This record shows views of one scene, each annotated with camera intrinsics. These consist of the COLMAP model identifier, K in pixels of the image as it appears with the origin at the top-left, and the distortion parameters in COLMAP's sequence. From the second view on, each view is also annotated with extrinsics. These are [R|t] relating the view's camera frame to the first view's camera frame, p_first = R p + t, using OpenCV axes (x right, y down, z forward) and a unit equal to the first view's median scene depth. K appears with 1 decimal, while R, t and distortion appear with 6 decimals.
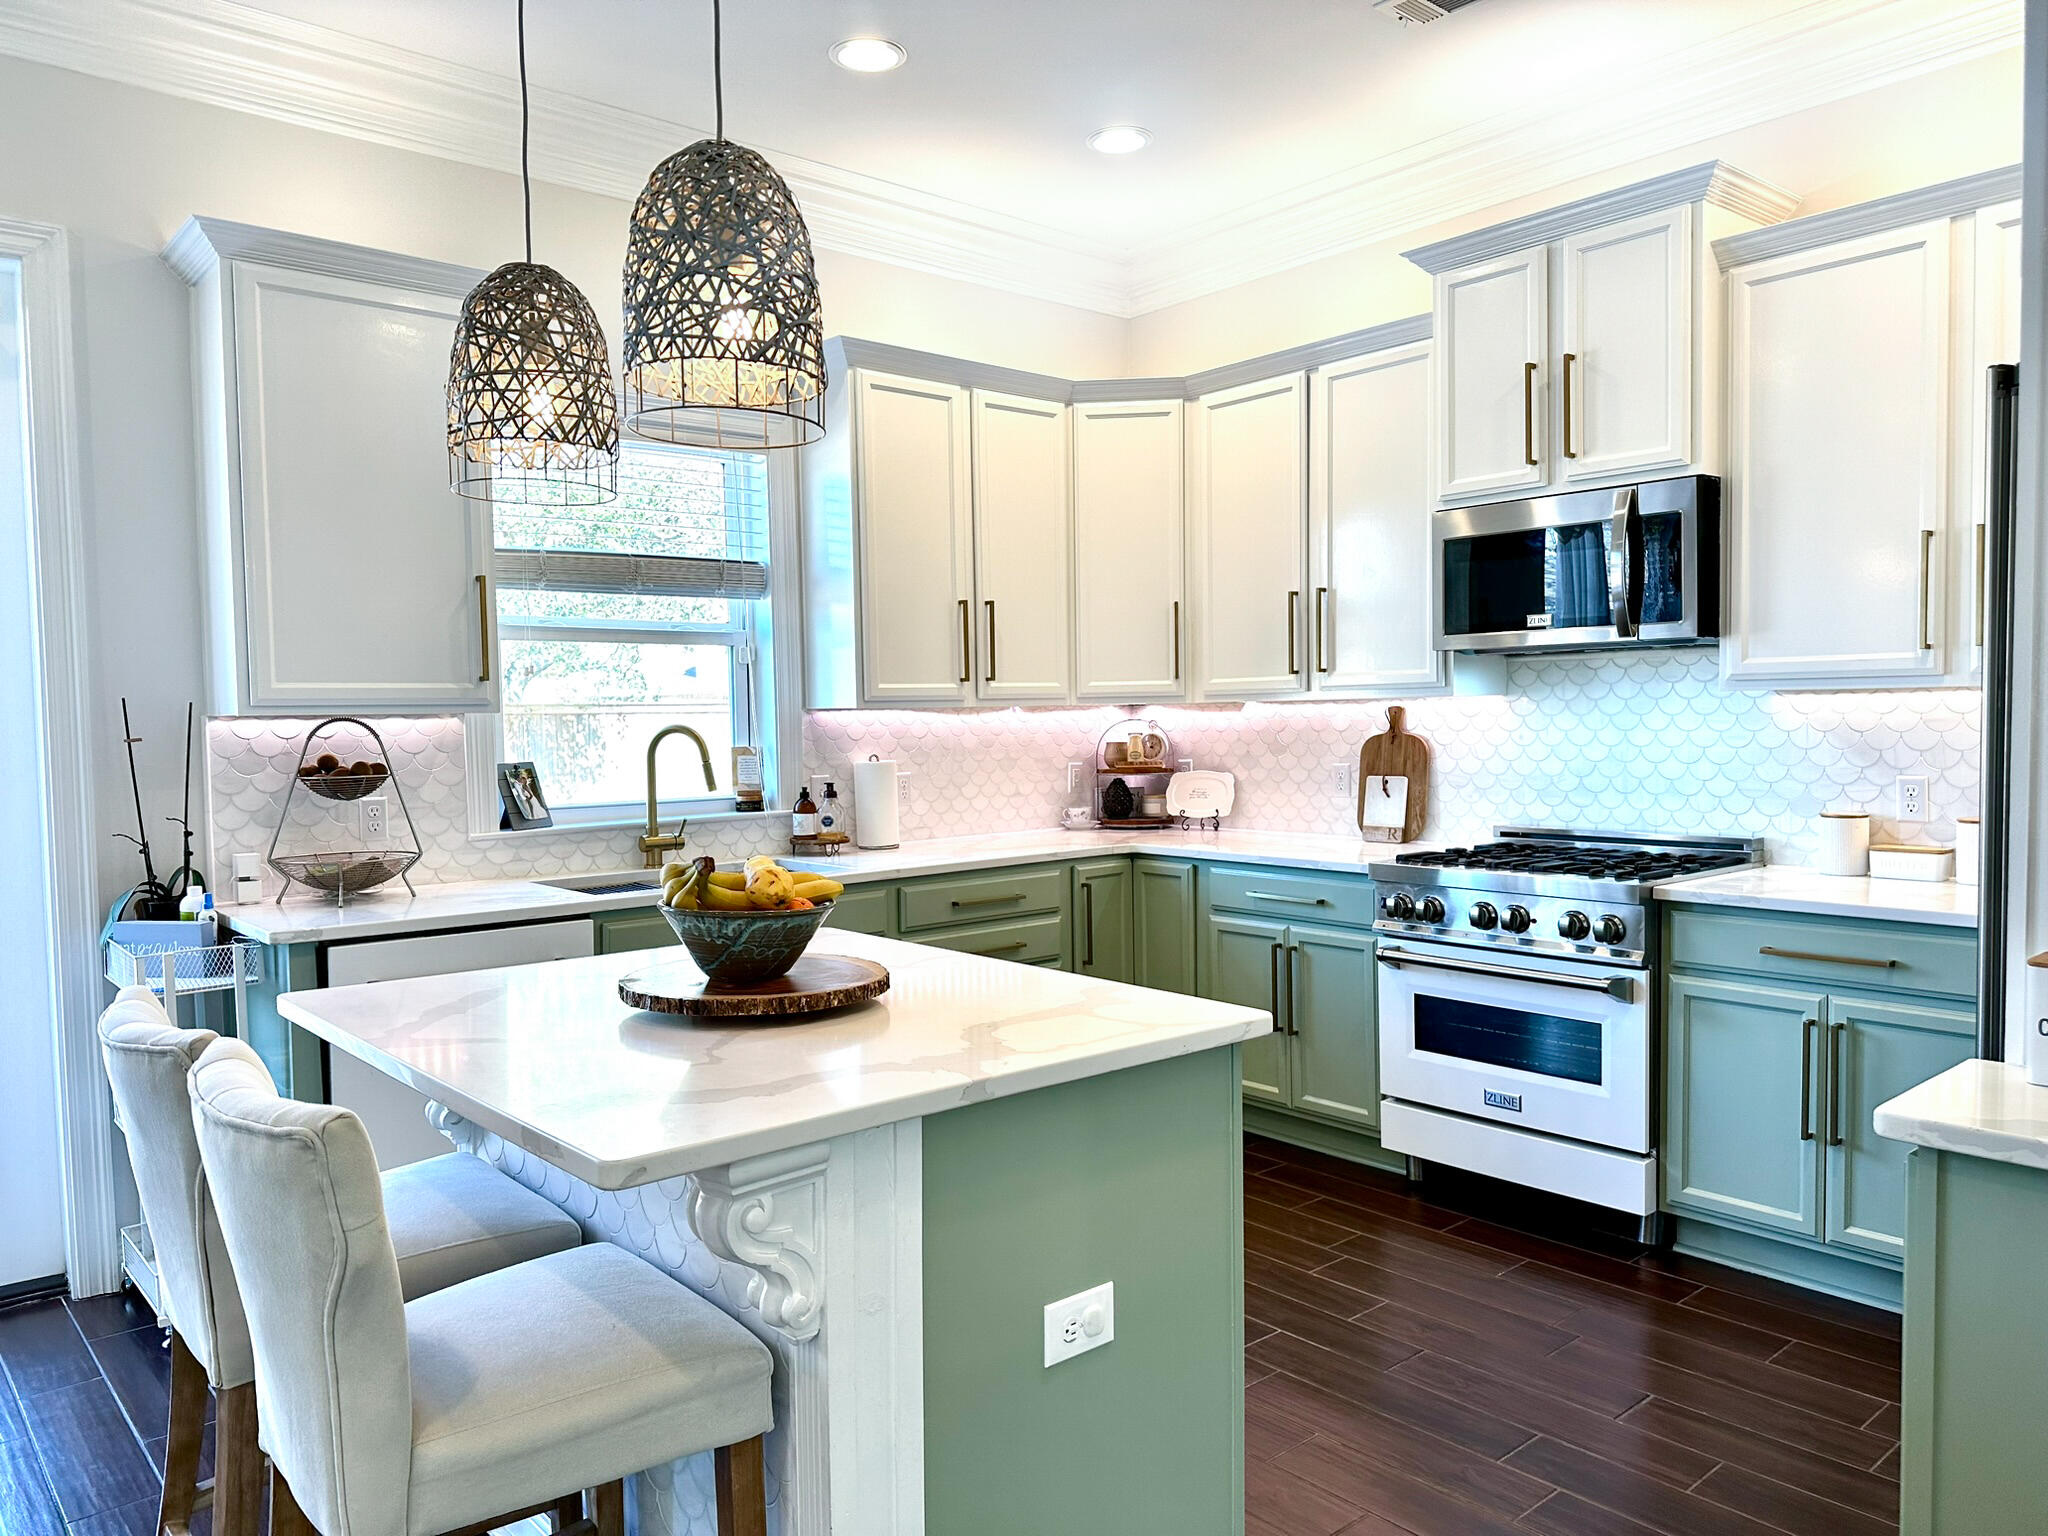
lens RADIAL K [[1416.7, 0, 1024.0], [0, 1416.7, 768.0], [0, 0, 1]] dist [0.002099, 0.000284]
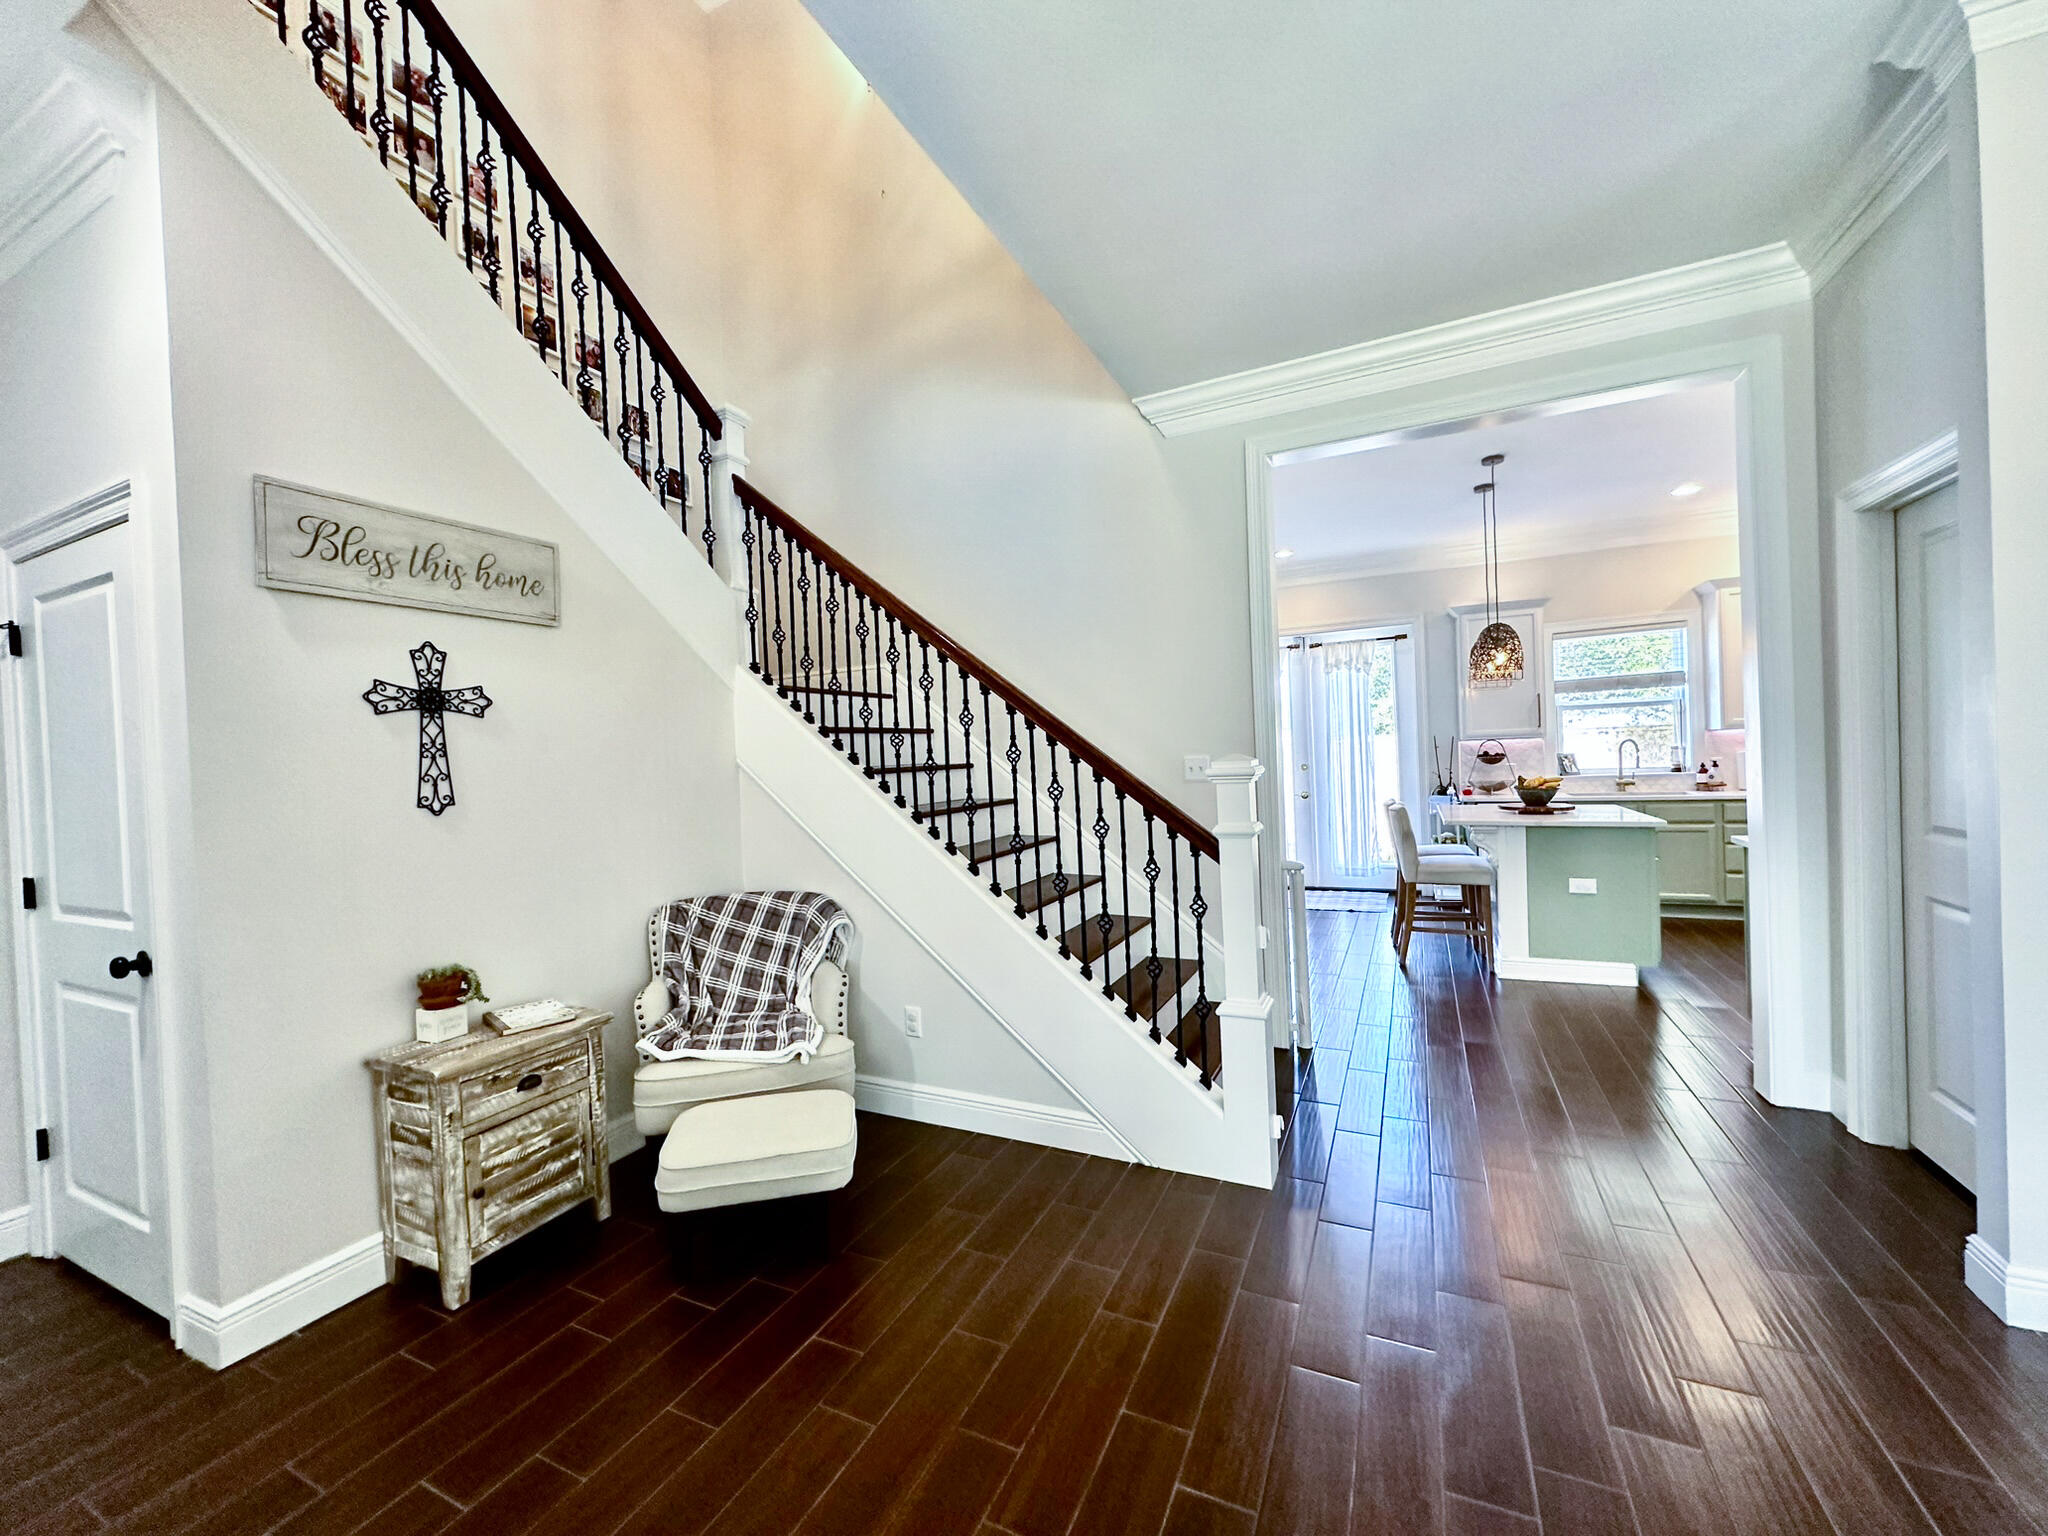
lens RADIAL K [[815.4, 0, 1024.0], [0, 815.4, 768.0], [0, 0, 1]] dist [-0.002081, -0.000059]
pose [[0.401581, 0.008368, -0.915785, 0.748403], [-0.002290, 0.999964, 0.008133, 0.016033], [0.915821, -0.001169, 0.401586, -0.711283]]
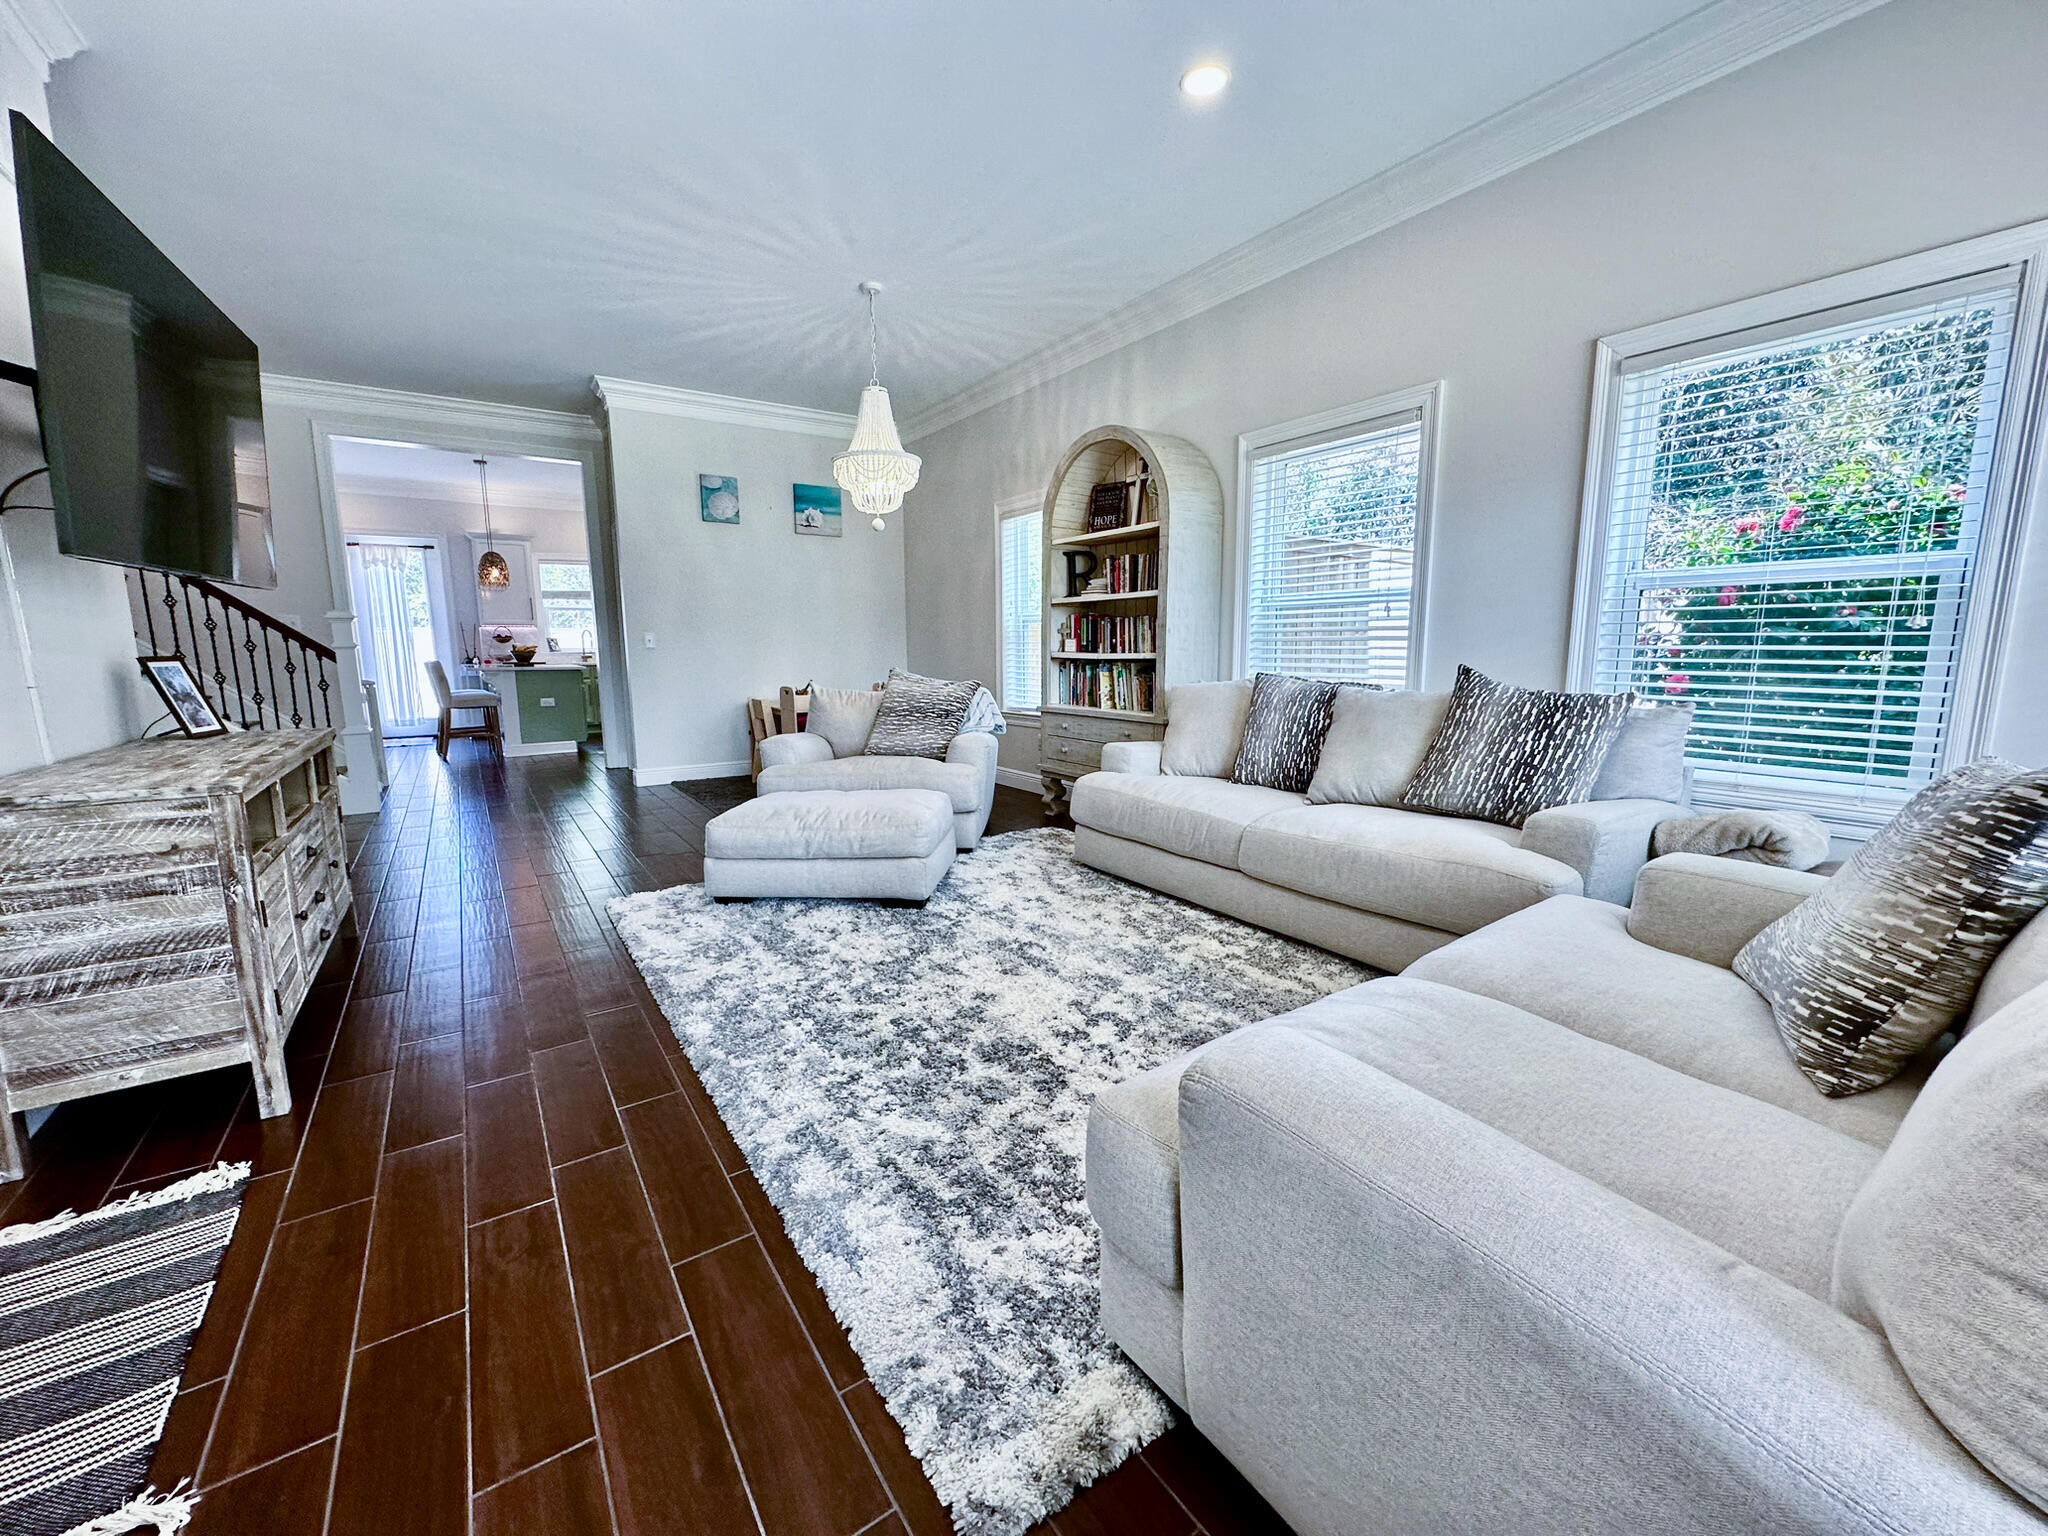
lens RADIAL K [[815.4, 0, 1024.0], [0, 815.4, 768.0], [0, 0, 1]] dist [-0.002081, -0.000059]
pose [[0.994265, 0.021997, -0.104656, 1.496873], [-0.010310, 0.993775, 0.110925, 0.111134], [0.106444, -0.109210, 0.988303, -1.542738]]
